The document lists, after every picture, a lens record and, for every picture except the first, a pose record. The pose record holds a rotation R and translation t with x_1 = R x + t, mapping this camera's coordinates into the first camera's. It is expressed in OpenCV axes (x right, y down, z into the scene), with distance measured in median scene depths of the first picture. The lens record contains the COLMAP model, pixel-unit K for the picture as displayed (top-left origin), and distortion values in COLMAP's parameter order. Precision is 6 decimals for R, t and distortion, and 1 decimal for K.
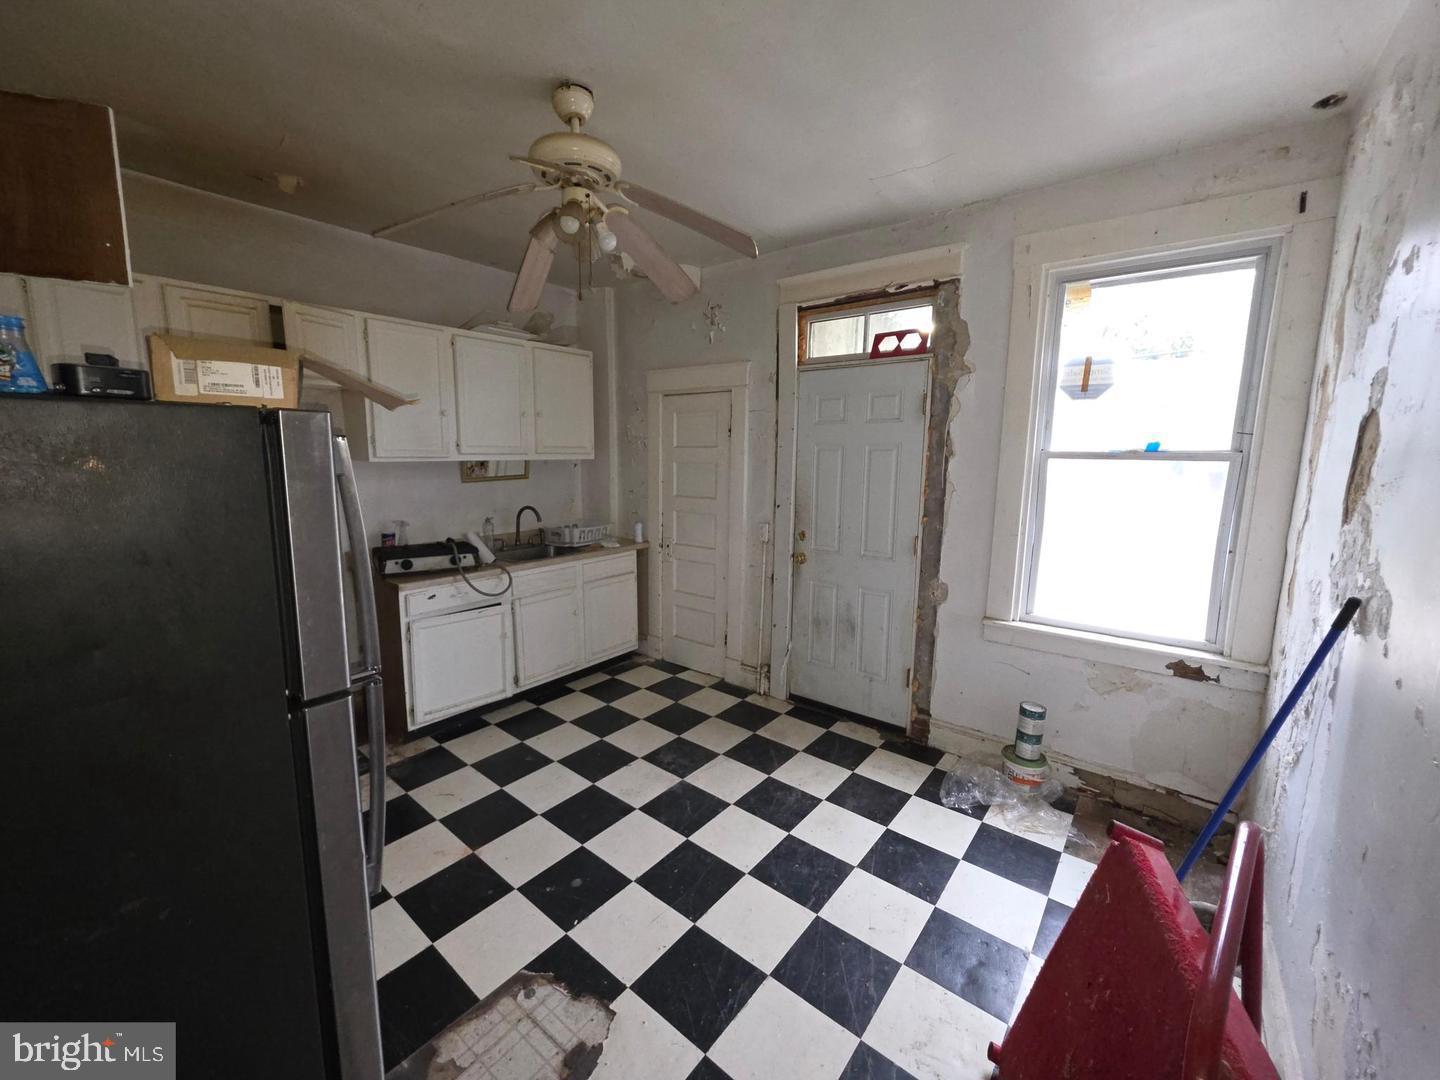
lens RADIAL K [[577.2, 0, 711.8], [0, 577.2, 536.9], [0, 0, 1]] dist [-0.001677, -0.000005]
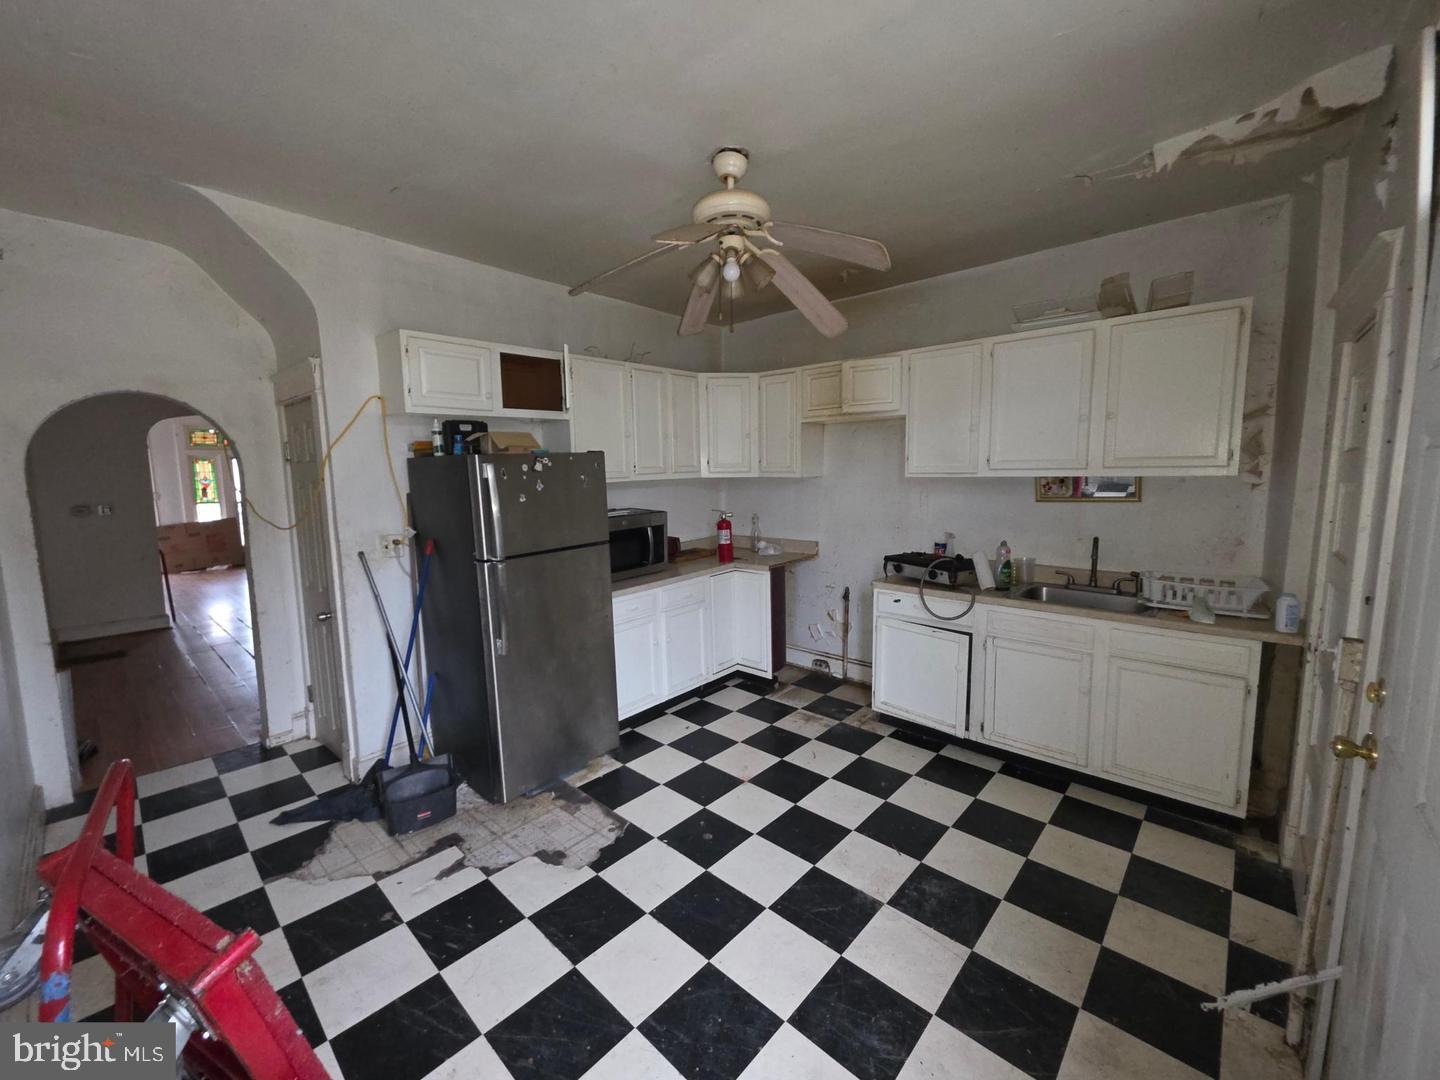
lens RADIAL K [[577.2, 0, 713.3], [0, 577.2, 538.8], [0, 0, 1]] dist [-0.001677, -0.000005]
pose [[-0.074984, 0.112353, -0.990835, 0.576154], [-0.134569, 0.983403, 0.121694, -0.092770], [0.988063, 0.142461, -0.058620, 0.668252]]
